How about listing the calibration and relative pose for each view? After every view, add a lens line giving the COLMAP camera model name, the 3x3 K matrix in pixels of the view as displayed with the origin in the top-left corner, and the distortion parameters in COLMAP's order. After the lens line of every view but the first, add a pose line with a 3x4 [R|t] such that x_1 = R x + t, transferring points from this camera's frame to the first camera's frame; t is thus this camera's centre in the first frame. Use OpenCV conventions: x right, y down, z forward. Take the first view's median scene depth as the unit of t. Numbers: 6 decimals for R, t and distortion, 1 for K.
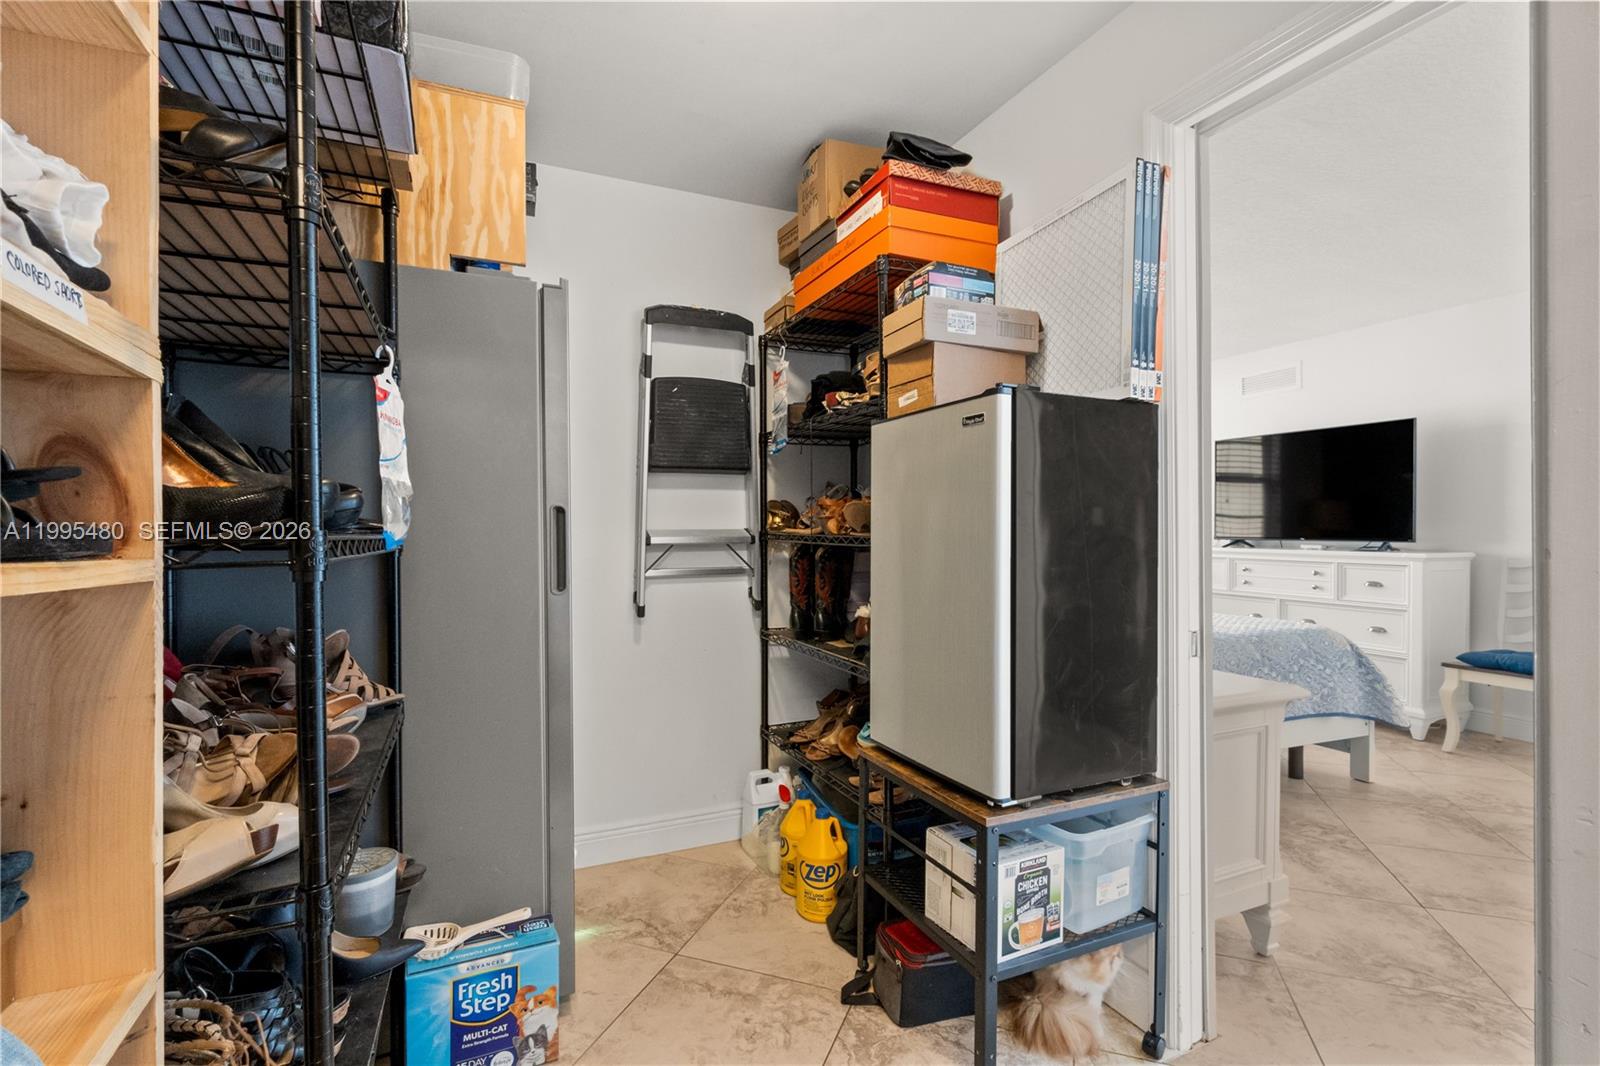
lens RADIAL K [[736.6, 0, 806.4], [0, 736.6, 534.6], [0, 0, 1]] dist [-0.000875, 0.000617]
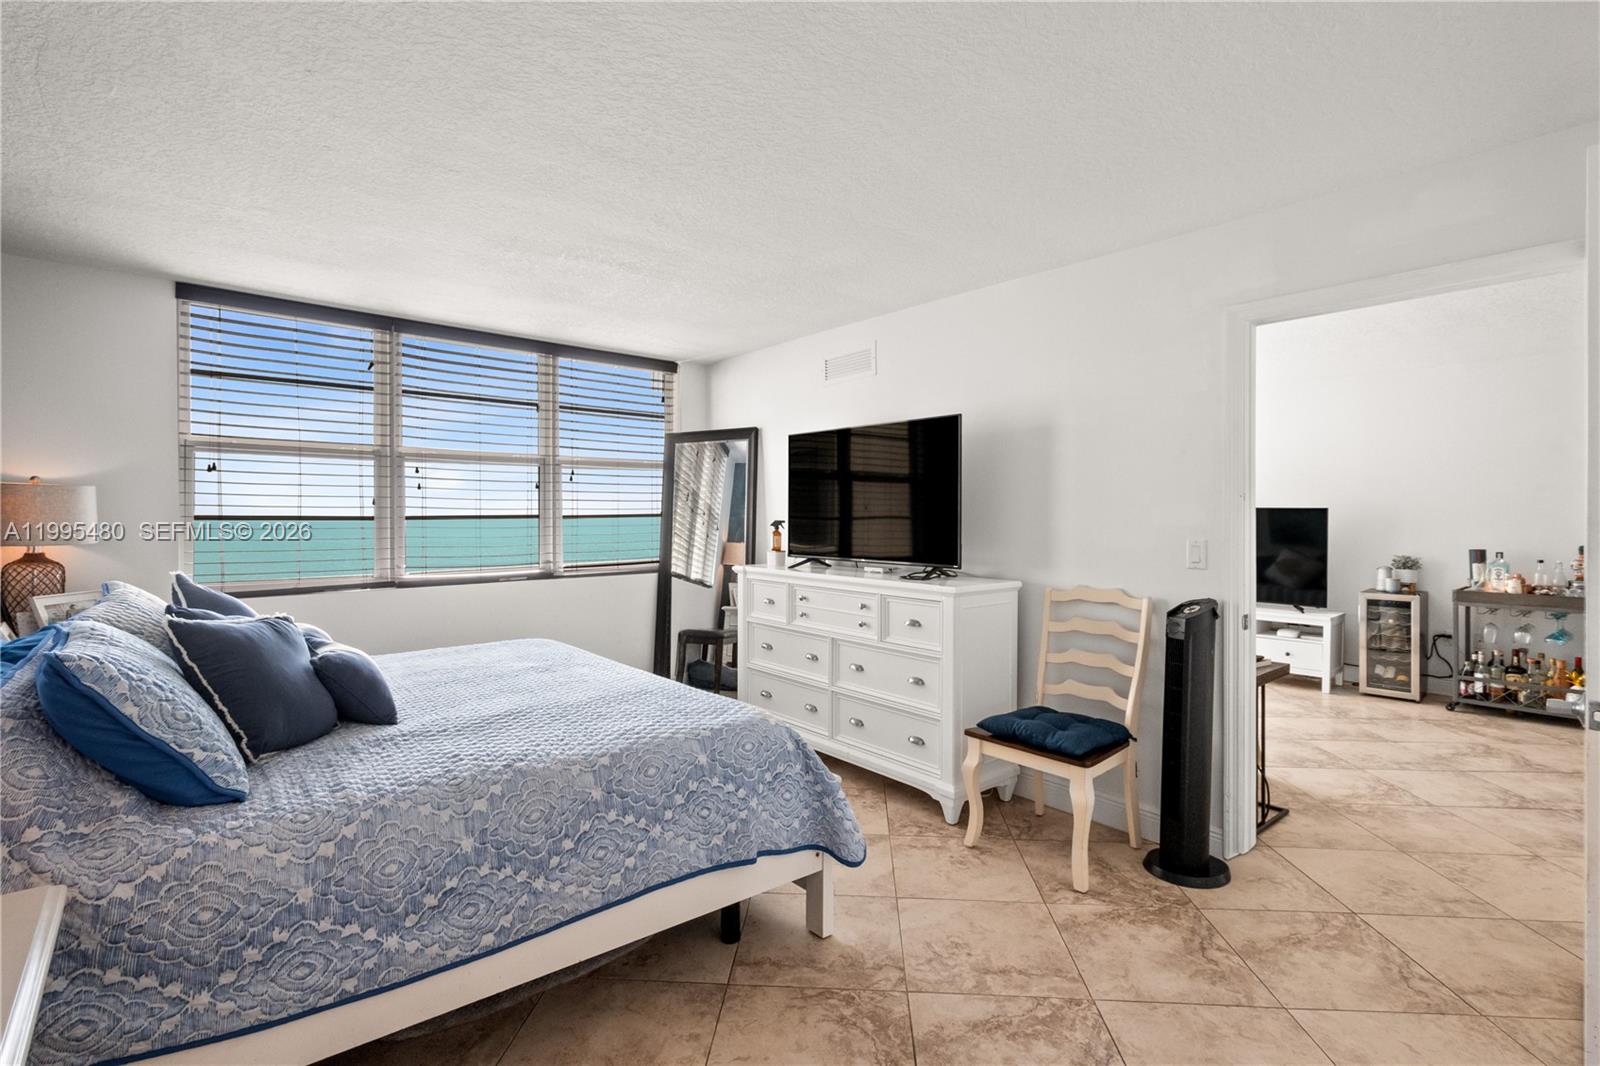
lens RADIAL K [[784.8, 0, 802.8], [0, 784.8, 500.6], [0, 0, 1]] dist [0.003011, 0.000871]
pose [[0.951638, 0.016063, 0.306800, 0.399548], [-0.007617, 0.999559, -0.028706, -0.039374], [-0.307126, 0.024981, 0.951341, 0.233000]]
